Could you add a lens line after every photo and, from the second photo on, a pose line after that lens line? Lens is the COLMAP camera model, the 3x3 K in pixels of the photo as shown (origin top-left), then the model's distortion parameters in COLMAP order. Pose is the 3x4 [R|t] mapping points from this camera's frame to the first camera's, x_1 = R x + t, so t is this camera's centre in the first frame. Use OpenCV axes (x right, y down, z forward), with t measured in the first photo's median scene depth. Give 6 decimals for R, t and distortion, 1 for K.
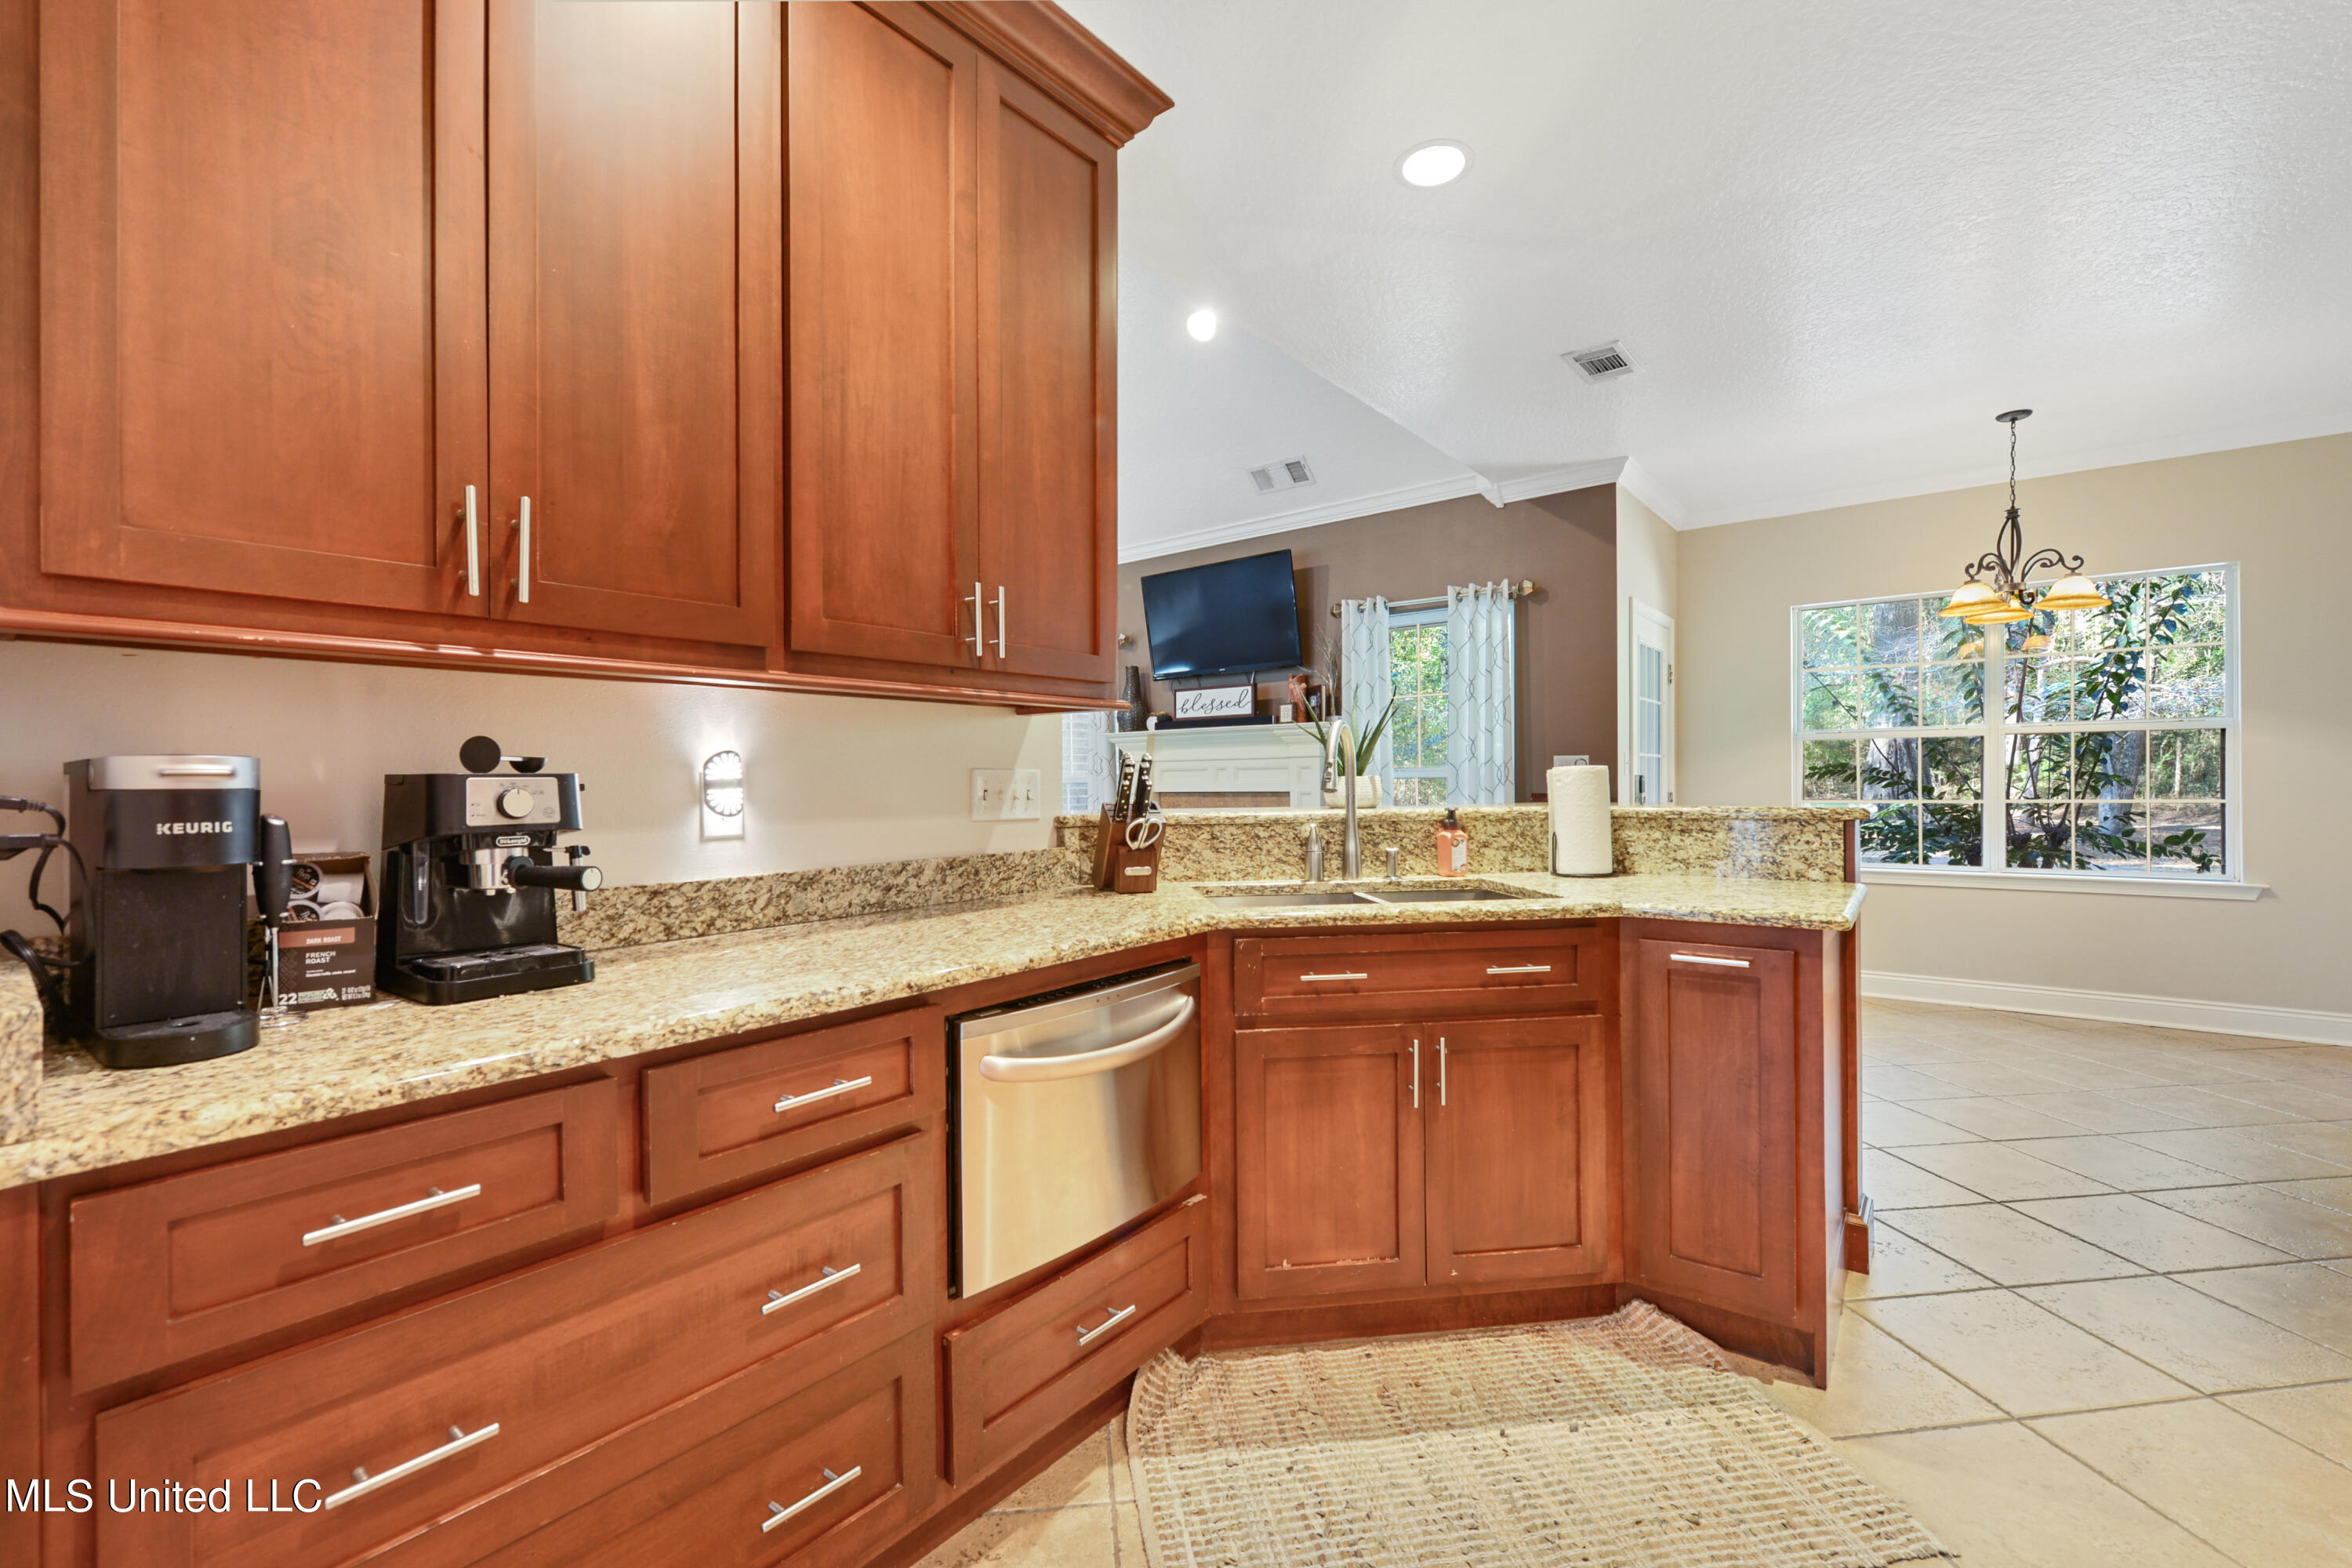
lens RADIAL K [[1016.4, 0, 1174.5], [0, 1016.4, 803.4], [0, 0, 1]] dist [-0.001181, -0.000203]
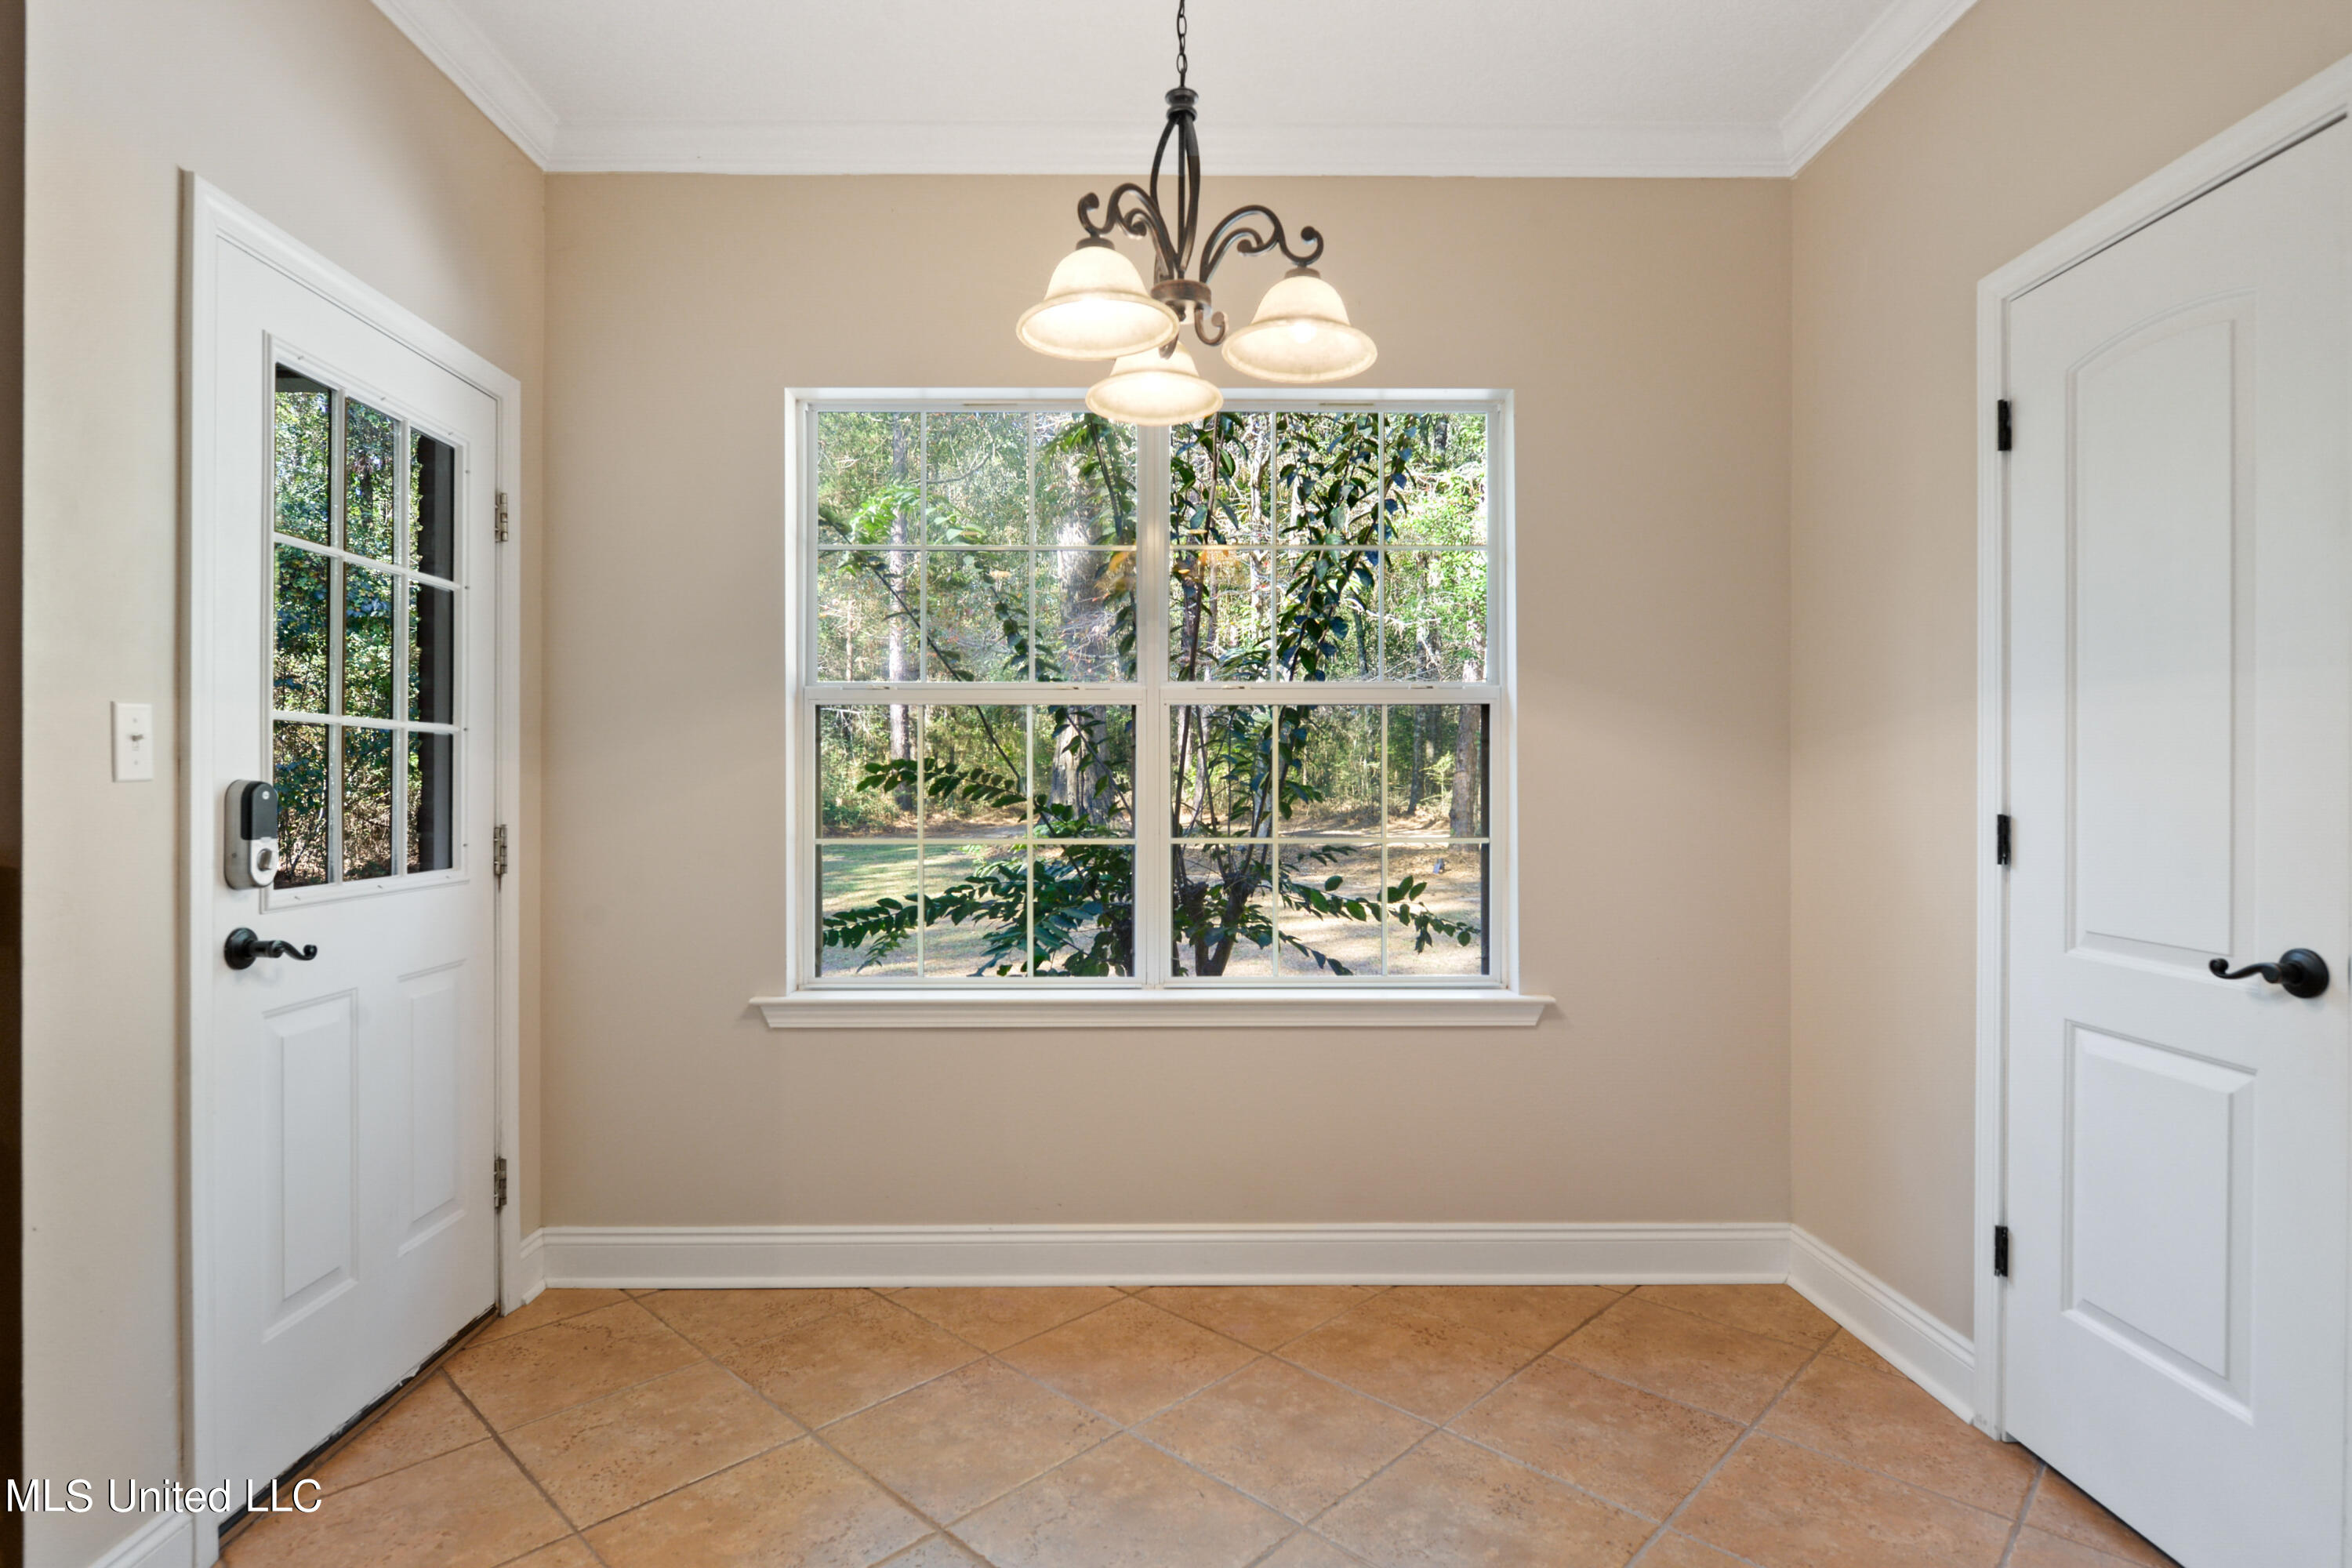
lens RADIAL K [[1182.5, 0, 1176.0], [0, 1182.5, 784.0], [0, 0, 1]] dist [-0.000030, -0.000013]
pose [[0.775410, 0.009540, 0.631386, 0.467009], [0.001464, 0.999856, -0.016904, -0.019337], [-0.631456, 0.014032, 0.775284, 0.565477]]
